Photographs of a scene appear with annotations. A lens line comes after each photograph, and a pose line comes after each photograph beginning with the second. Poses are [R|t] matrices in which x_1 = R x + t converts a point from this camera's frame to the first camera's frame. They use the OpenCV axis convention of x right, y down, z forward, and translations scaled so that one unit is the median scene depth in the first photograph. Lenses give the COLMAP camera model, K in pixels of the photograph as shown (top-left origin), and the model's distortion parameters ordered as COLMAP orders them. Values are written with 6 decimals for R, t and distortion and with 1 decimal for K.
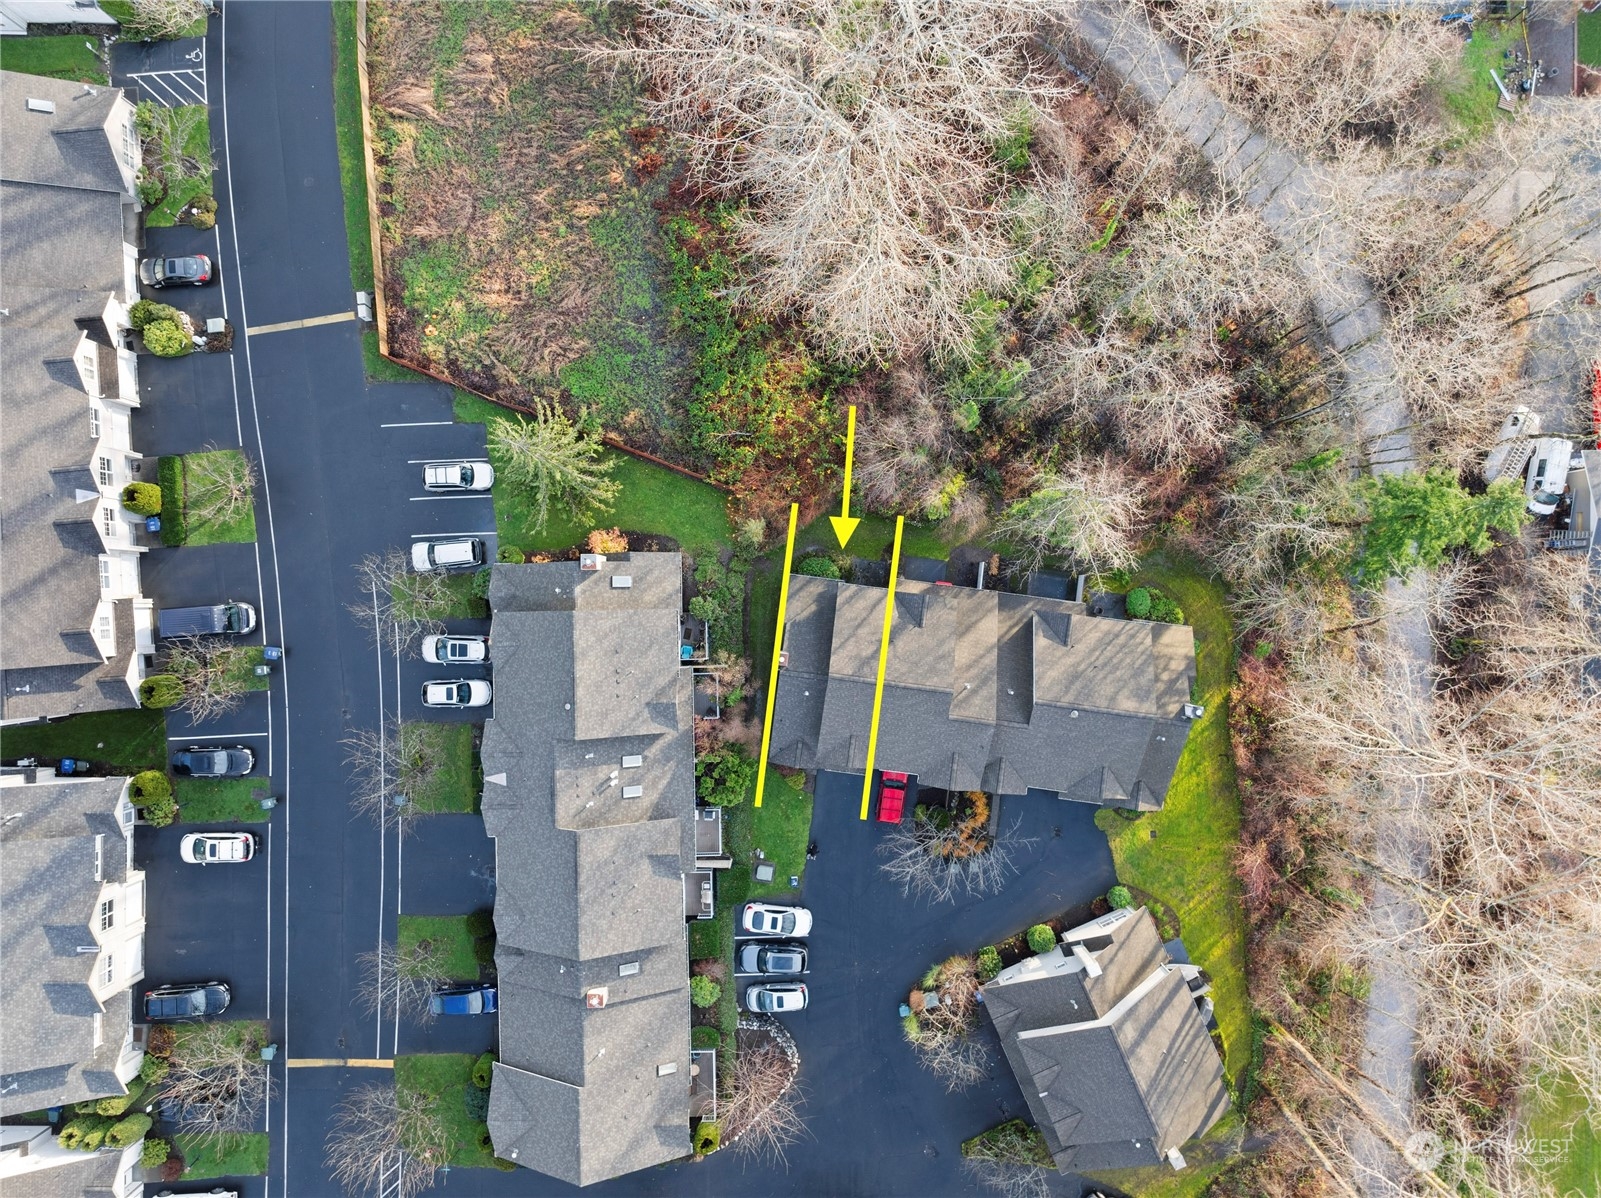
lens RADIAL K [[1236.4, 0, 796.2], [0, 1236.4, 568.4], [0, 0, 1]] dist [-0.051698, 0.015881]
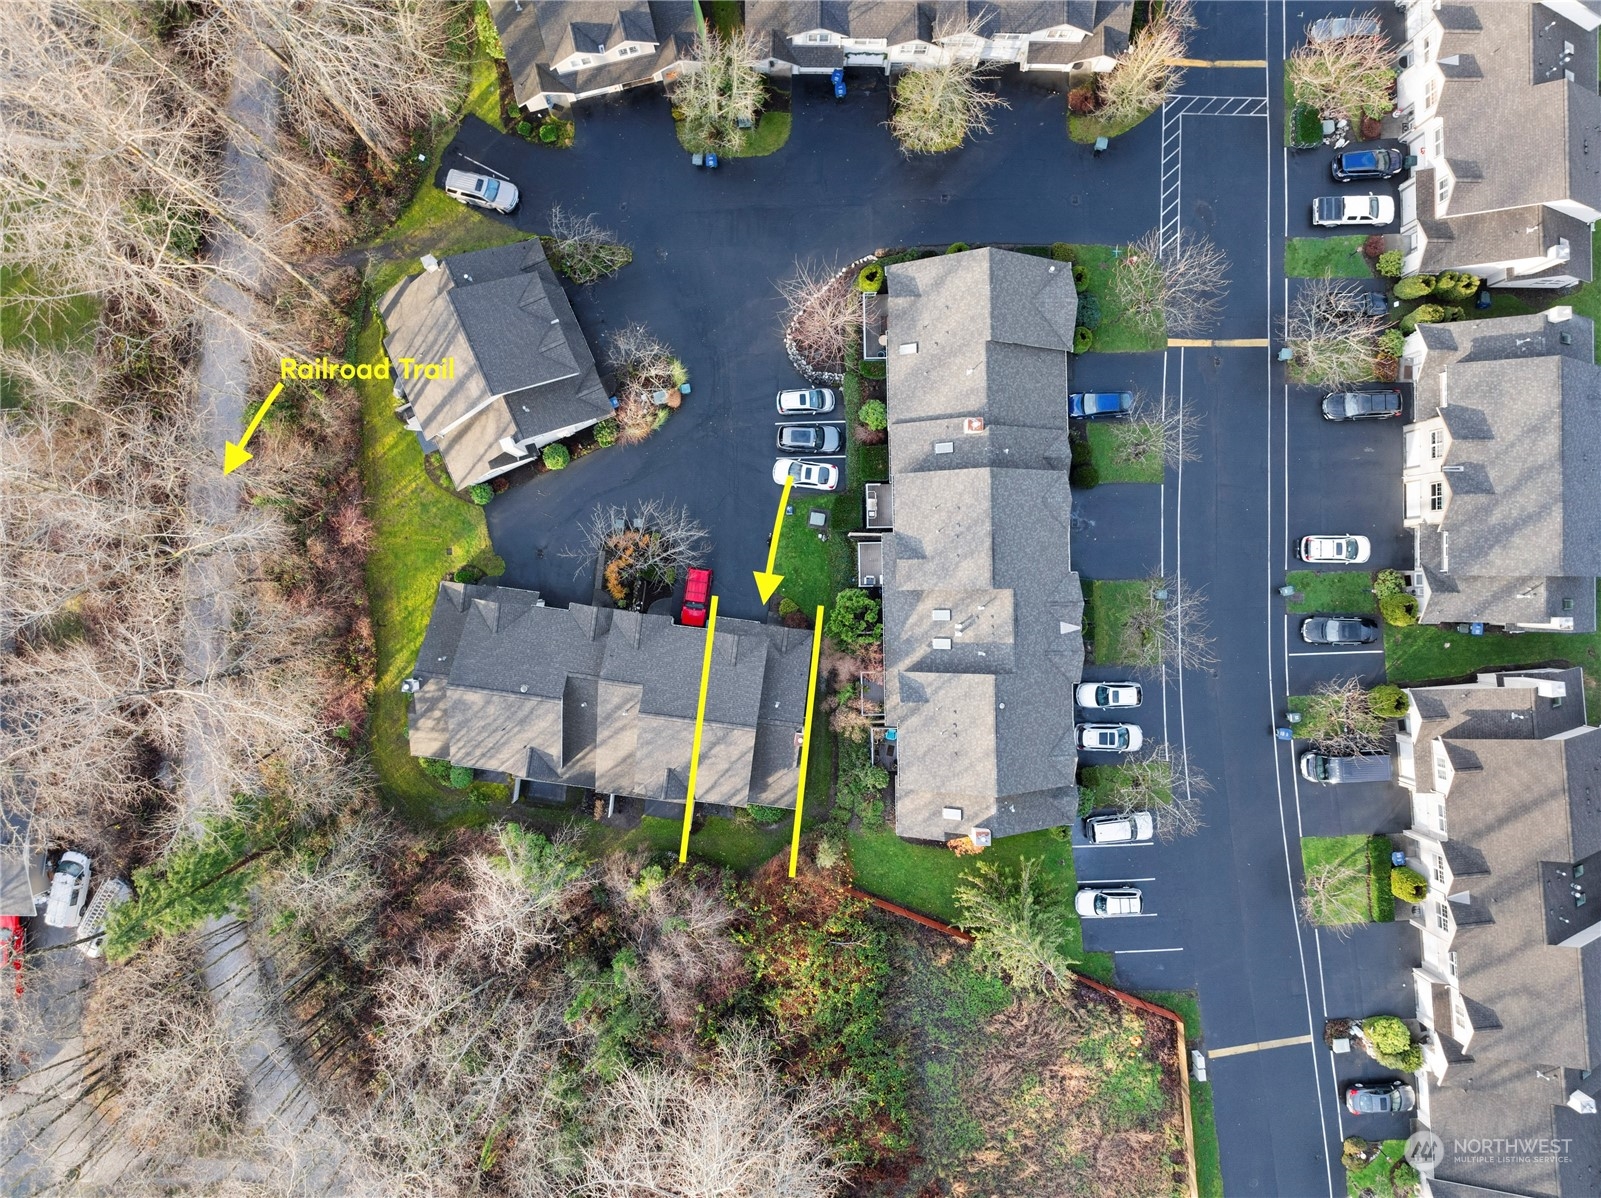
lens RADIAL K [[1236.4, 0, 796.2], [0, 1236.4, 568.4], [0, 0, 1]] dist [-0.051698, 0.015881]
pose [[-1.000000, -0.000565, -0.000694, -0.006905], [0.000536, -0.999187, 0.040305, 0.169542], [-0.000716, 0.040305, 0.999187, -0.058957]]
